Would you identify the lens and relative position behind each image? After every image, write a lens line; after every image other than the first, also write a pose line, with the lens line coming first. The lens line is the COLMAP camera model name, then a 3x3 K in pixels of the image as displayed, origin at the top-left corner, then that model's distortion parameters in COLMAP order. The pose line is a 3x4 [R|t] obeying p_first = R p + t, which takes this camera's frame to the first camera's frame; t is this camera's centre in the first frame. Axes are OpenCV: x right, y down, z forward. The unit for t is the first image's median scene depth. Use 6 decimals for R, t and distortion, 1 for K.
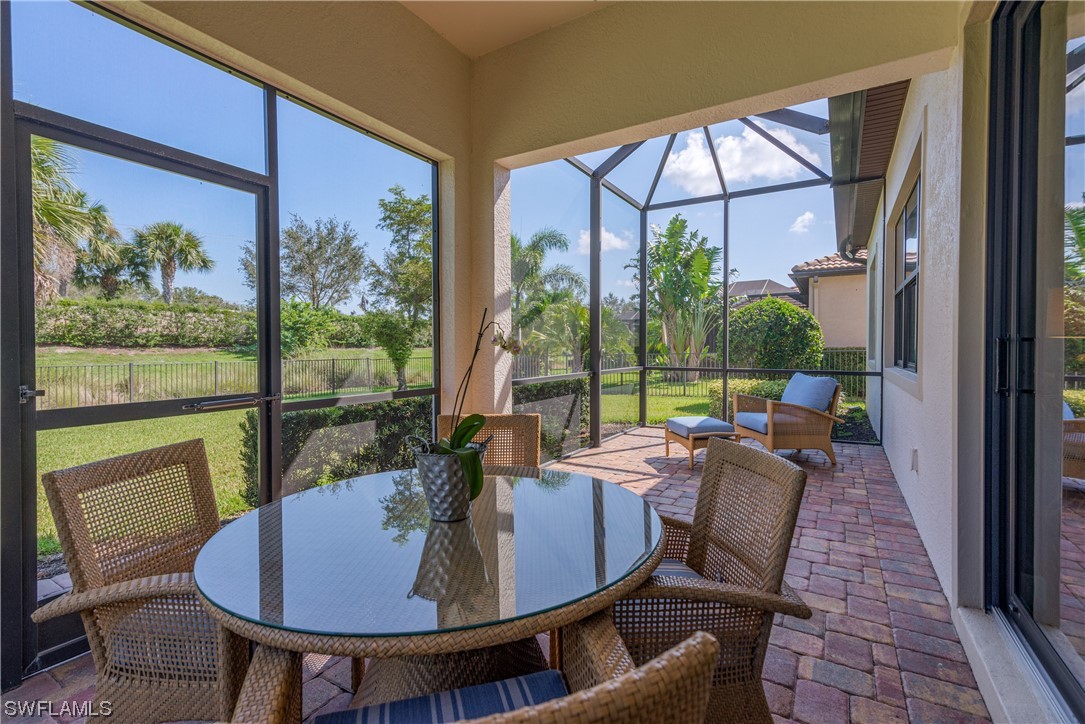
lens RADIAL K [[497.2, 0, 544.4], [0, 497.2, 346.0], [0, 0, 1]] dist [0.018503, -0.000190]
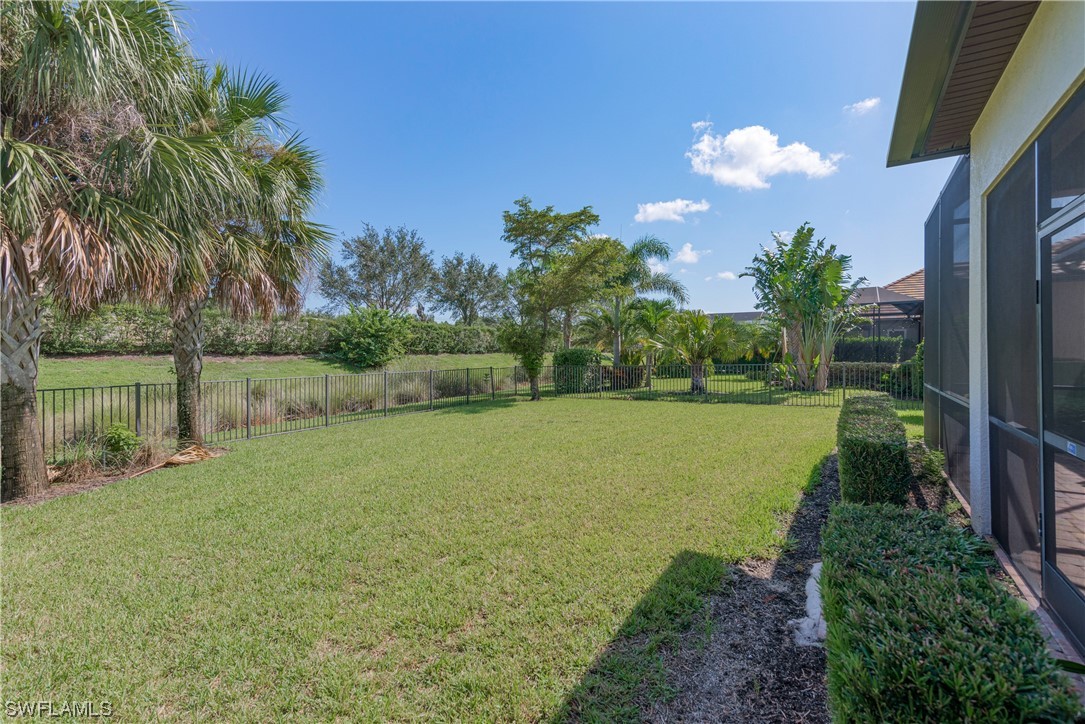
lens RADIAL K [[497.2, 0, 544.4], [0, 497.2, 346.0], [0, 0, 1]] dist [0.018503, -0.000190]
pose [[0.999684, -0.001974, -0.025074, -0.170908], [0.001797, 0.999973, -0.007073, -0.008897], [0.025088, 0.007025, 0.999661, -0.008002]]
